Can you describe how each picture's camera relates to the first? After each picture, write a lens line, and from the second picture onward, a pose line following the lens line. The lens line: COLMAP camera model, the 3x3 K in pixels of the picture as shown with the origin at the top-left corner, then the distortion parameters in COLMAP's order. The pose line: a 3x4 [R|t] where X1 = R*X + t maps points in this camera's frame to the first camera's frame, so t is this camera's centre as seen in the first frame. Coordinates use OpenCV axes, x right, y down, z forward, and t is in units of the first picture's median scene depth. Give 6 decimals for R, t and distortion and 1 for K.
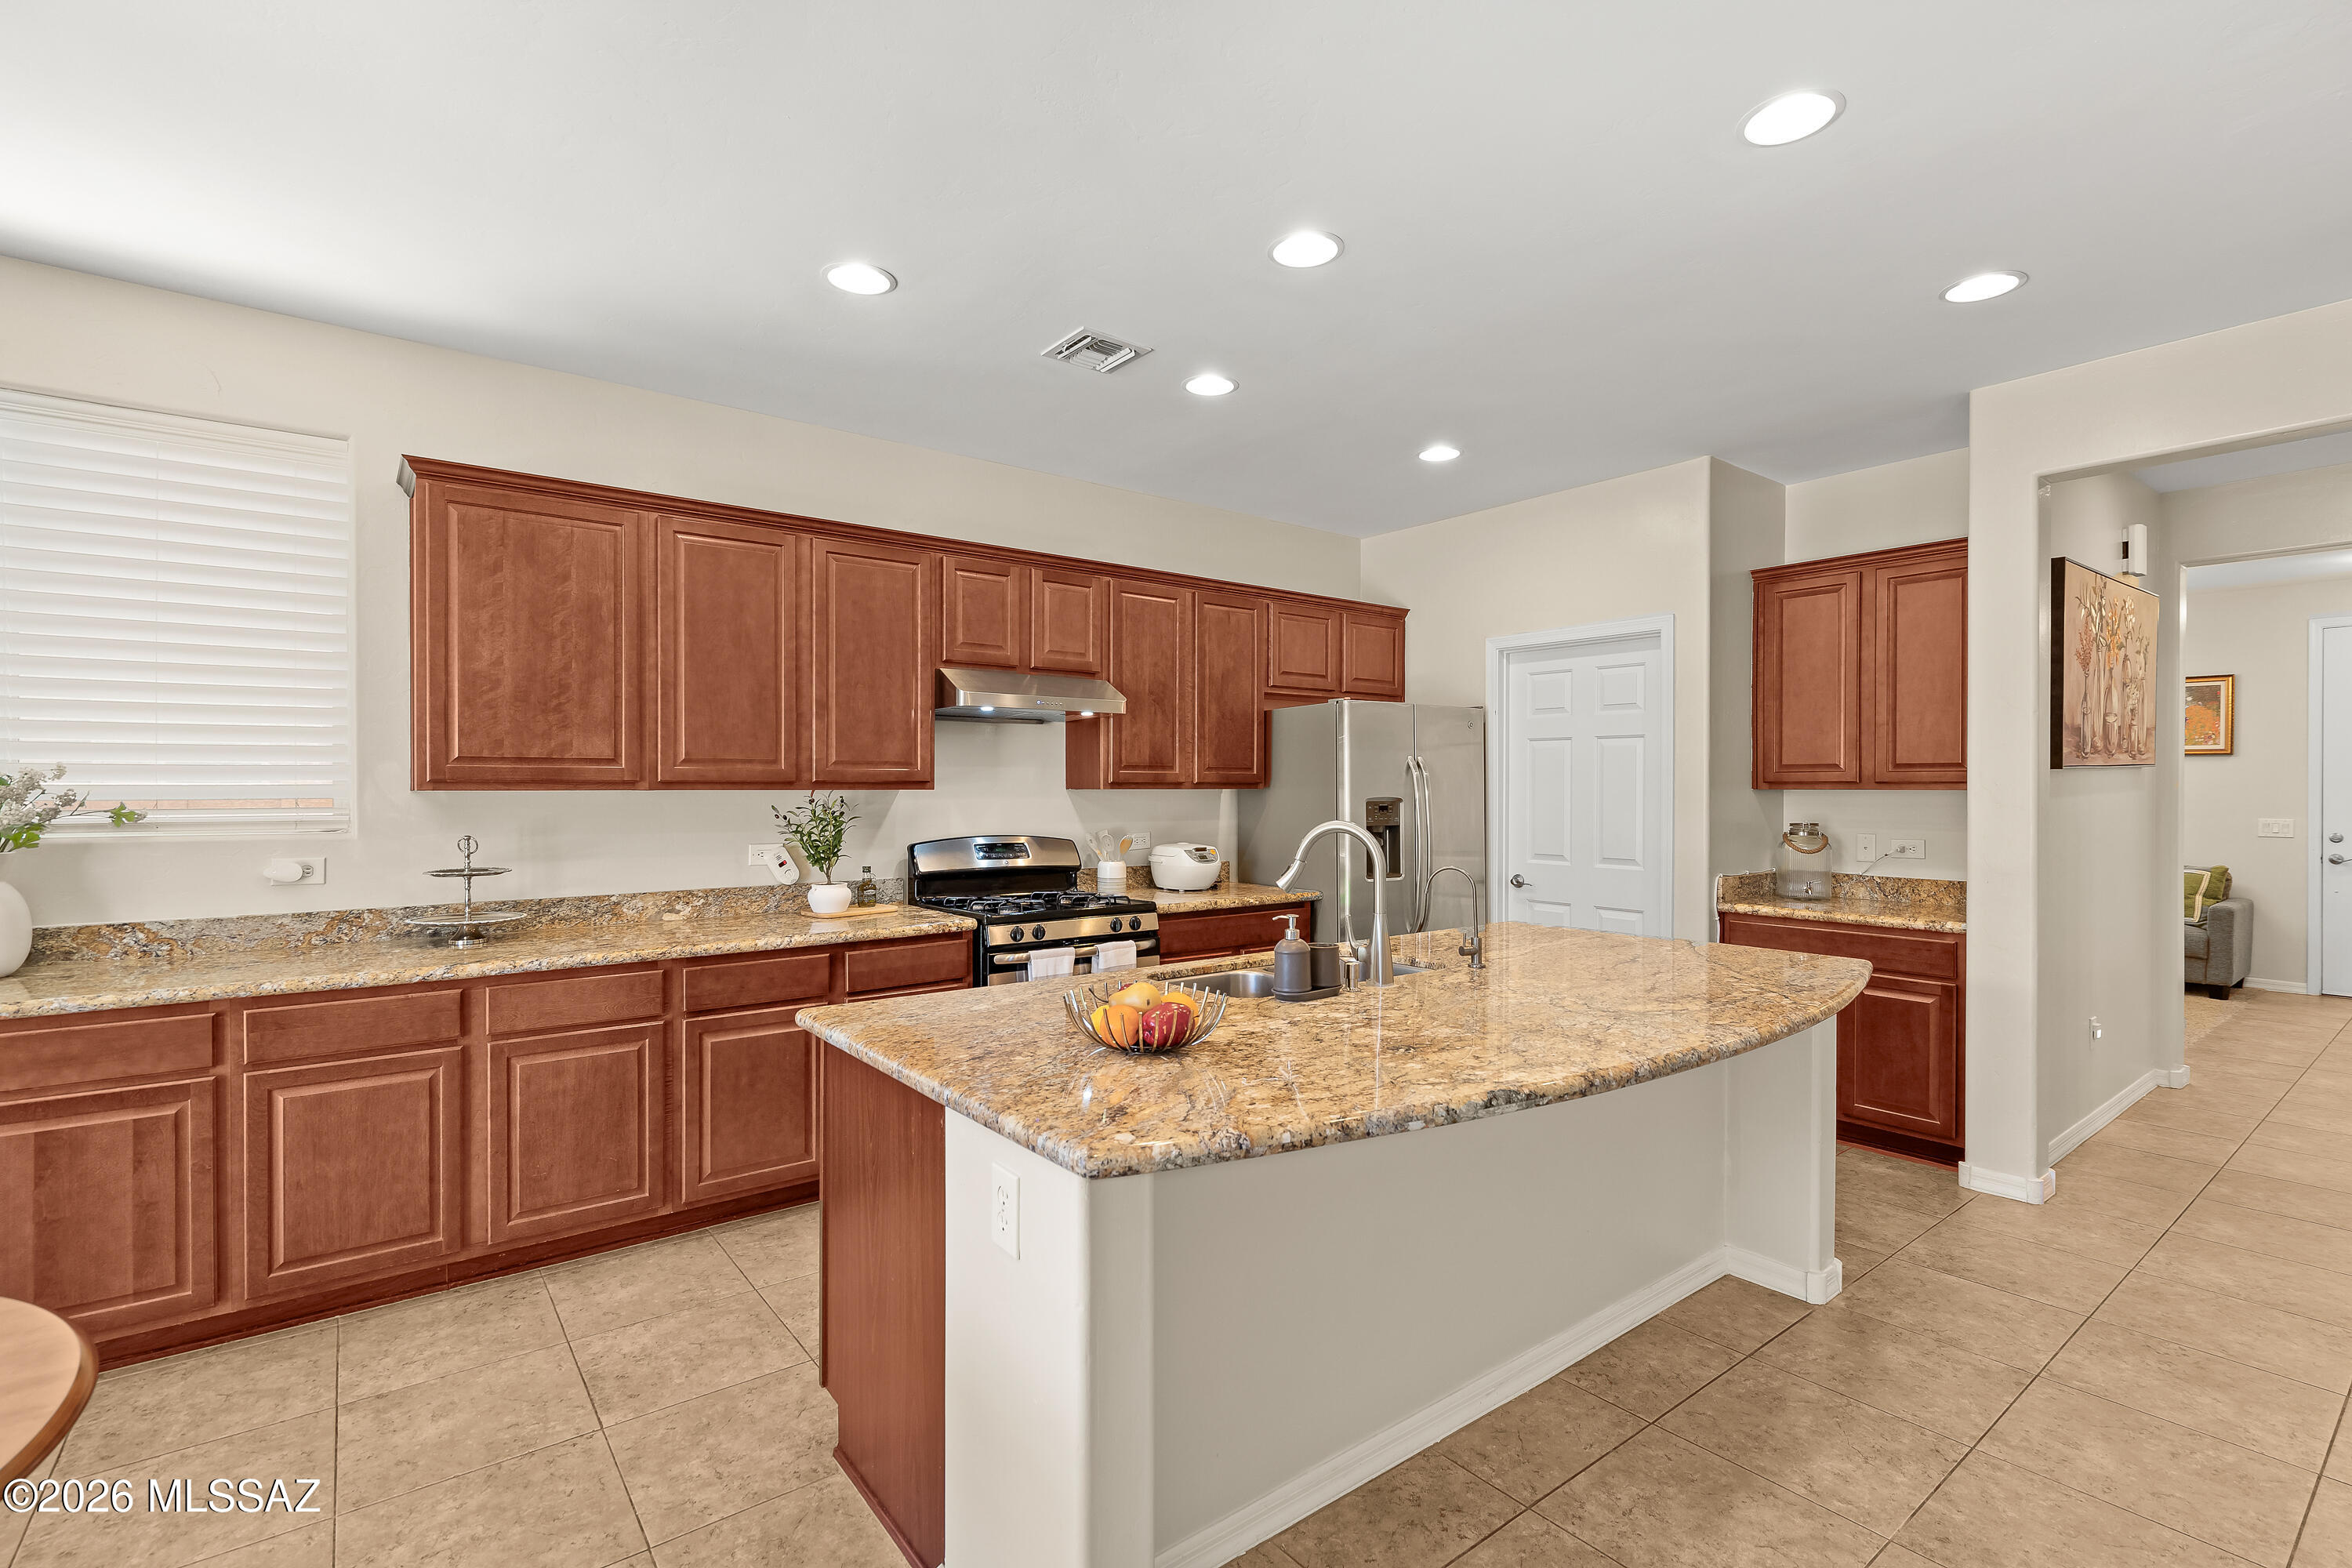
lens RADIAL K [[1082.4, 0, 1157.3], [0, 1082.4, 790.6], [0, 0, 1]] dist [-0.005682, 0.002684]
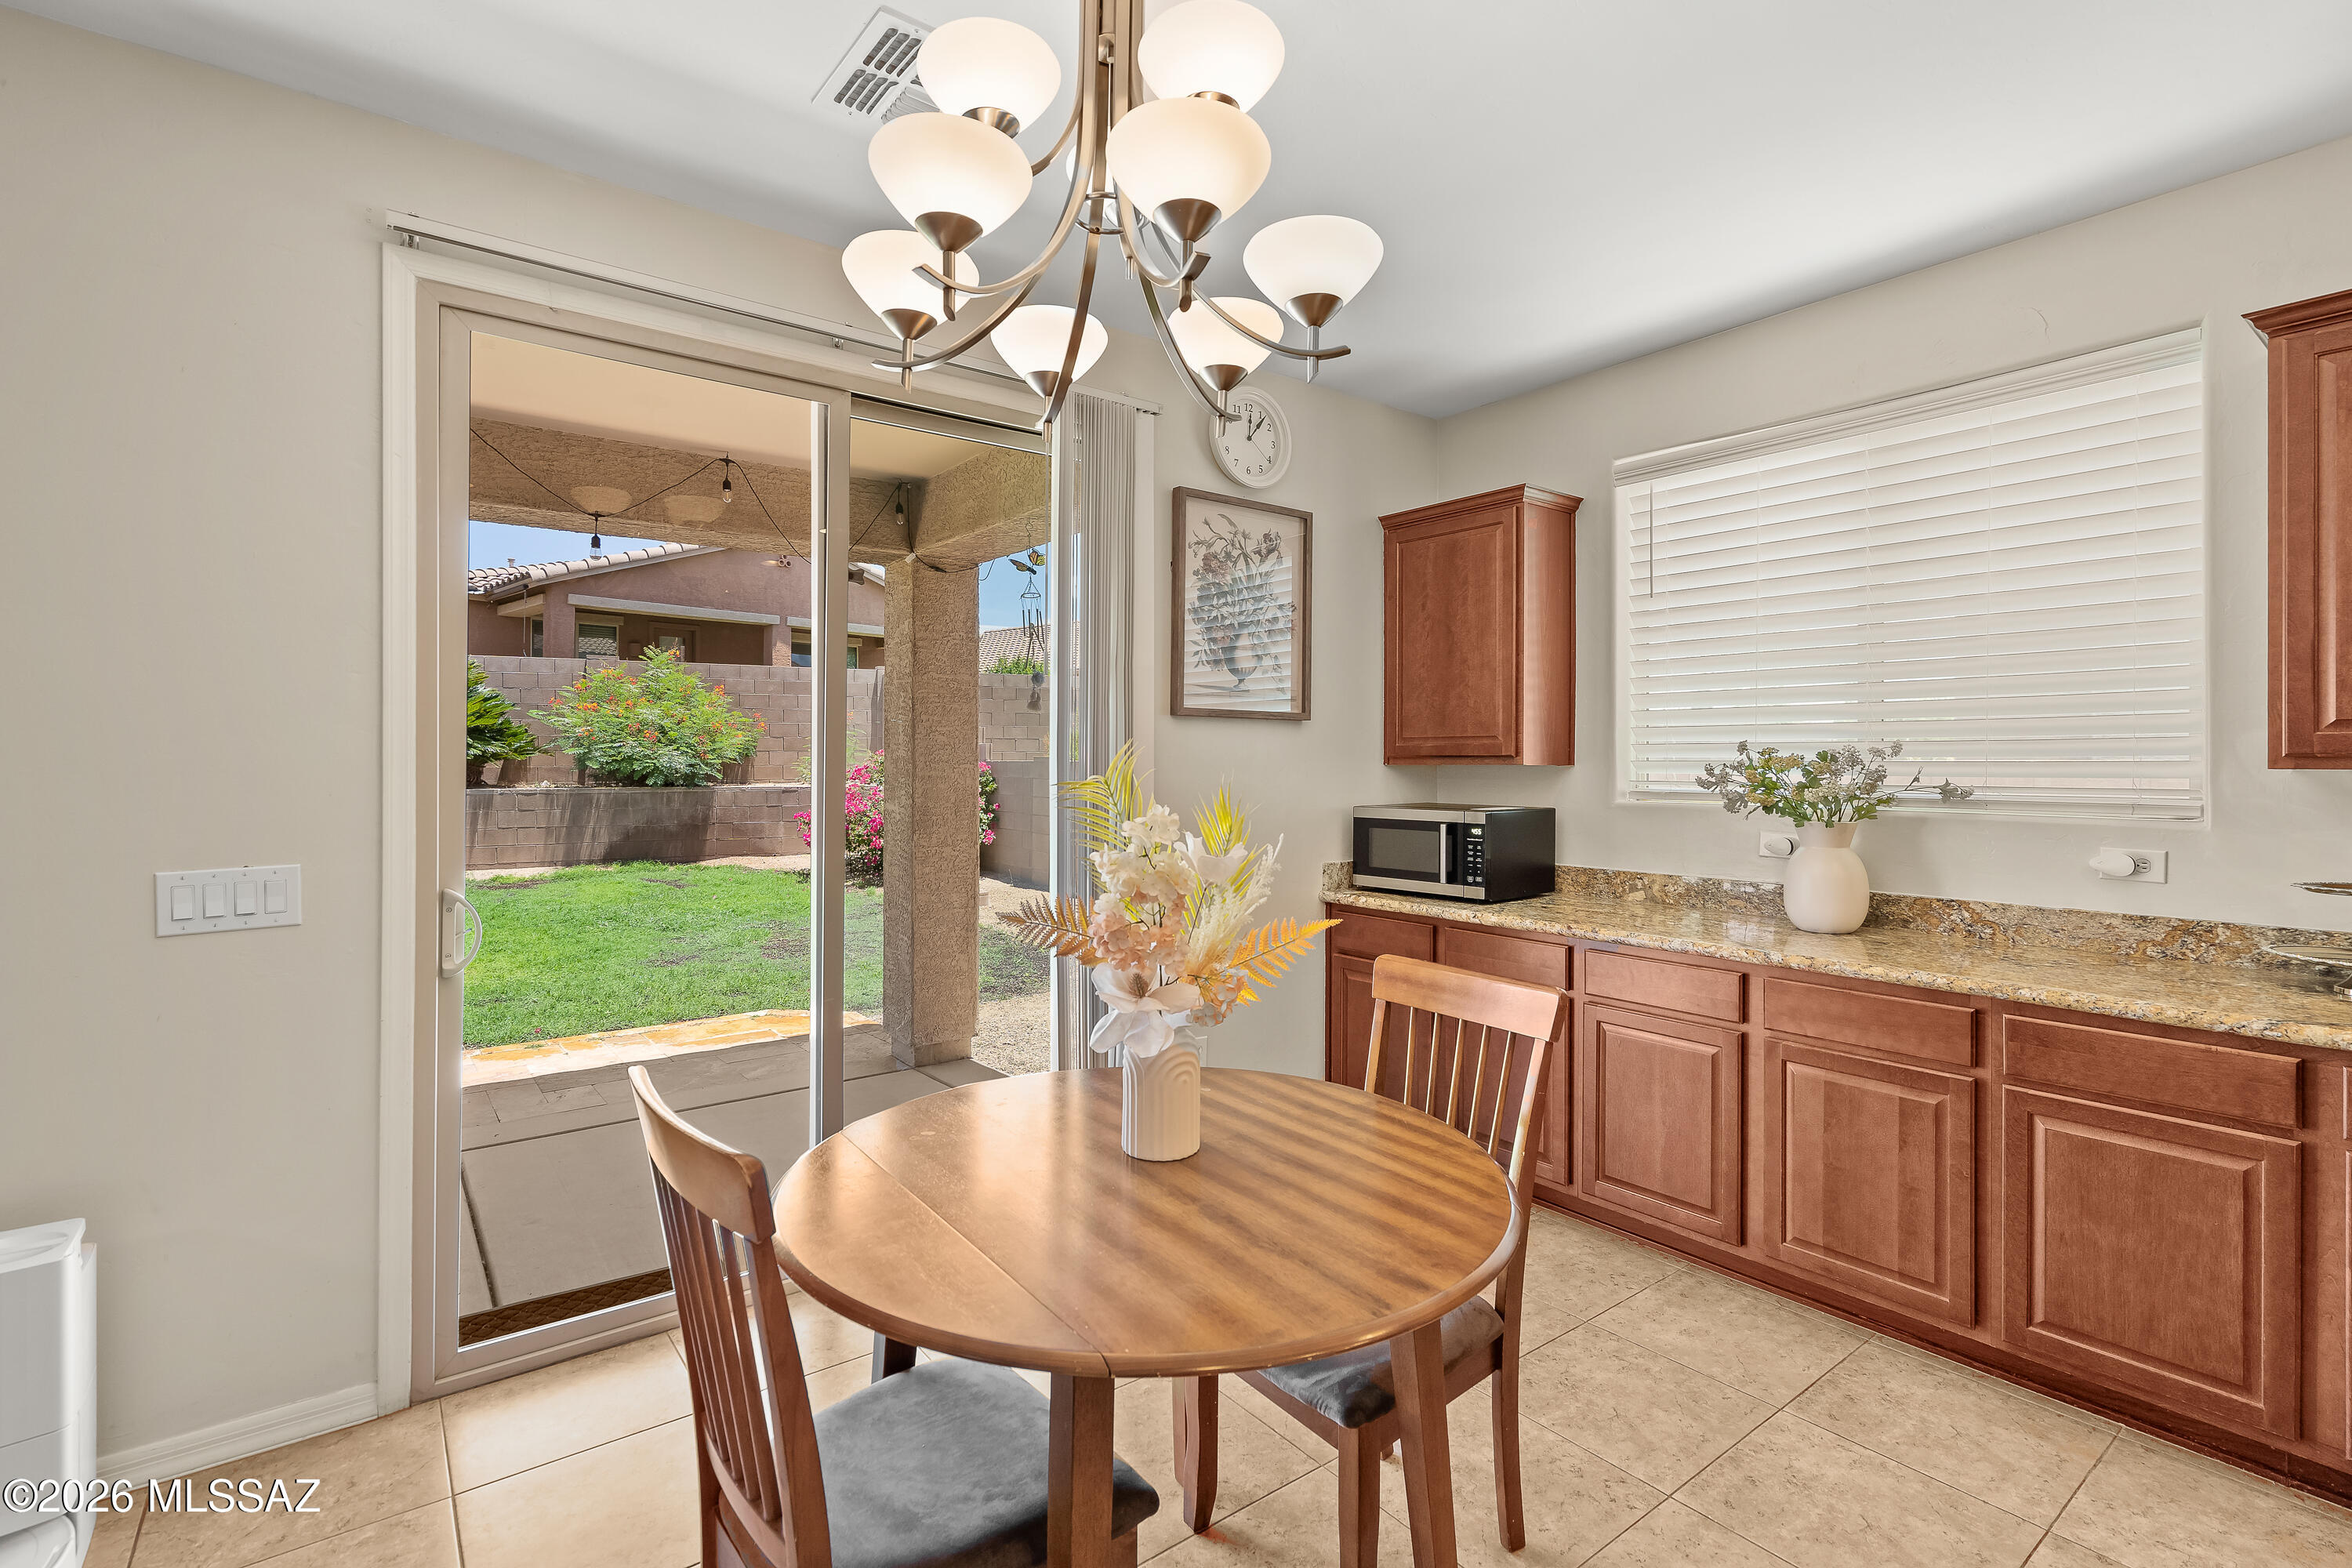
lens RADIAL K [[1082.4, 0, 1176.3], [0, 1082.4, 752.8], [0, 0, 1]] dist [-0.005682, 0.002684]
pose [[-0.004540, -0.008458, -0.999954, 0.042324], [-0.004174, 0.999956, -0.008439, -0.001562], [0.999981, 0.004135, -0.004575, 0.263150]]
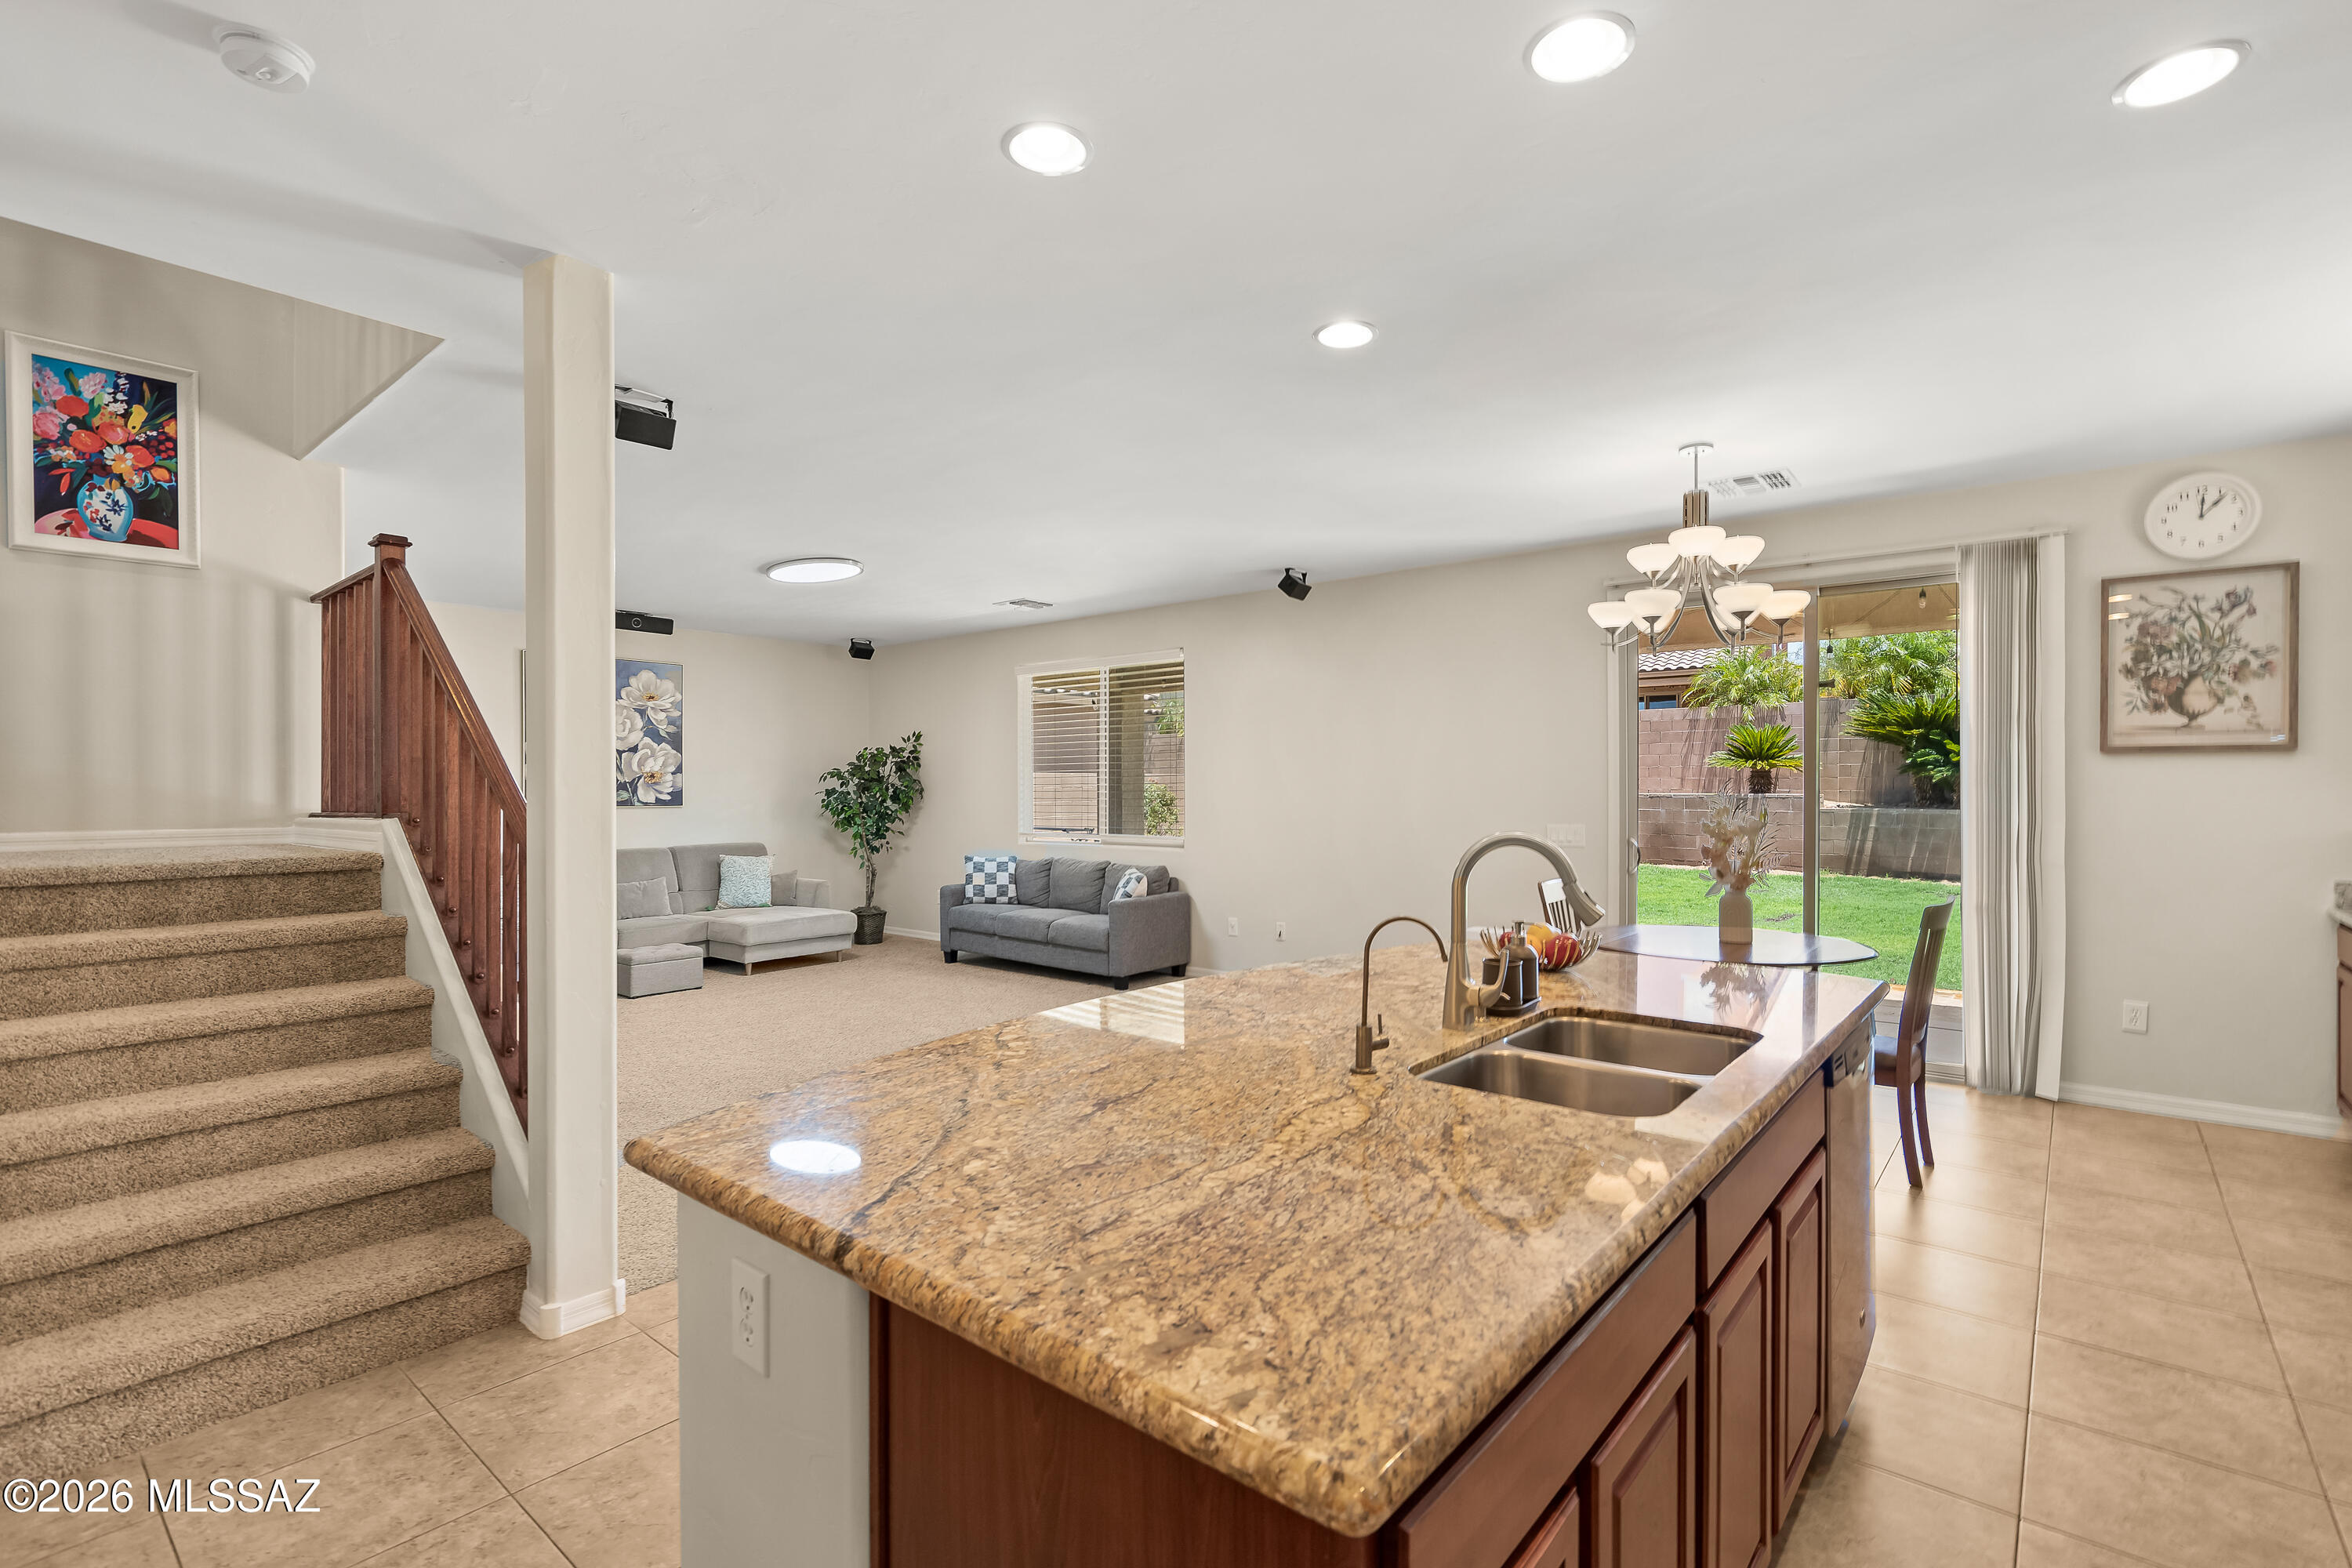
lens RADIAL K [[1082.4, 0, 1164.9], [0, 1082.4, 785.0], [0, 0, 1]] dist [-0.005682, 0.002684]
pose [[-0.976648, 0.000237, -0.214845, 0.485167], [-0.000165, 0.999998, 0.001855, -0.006919], [0.214845, 0.001847, -0.976646, 1.409576]]
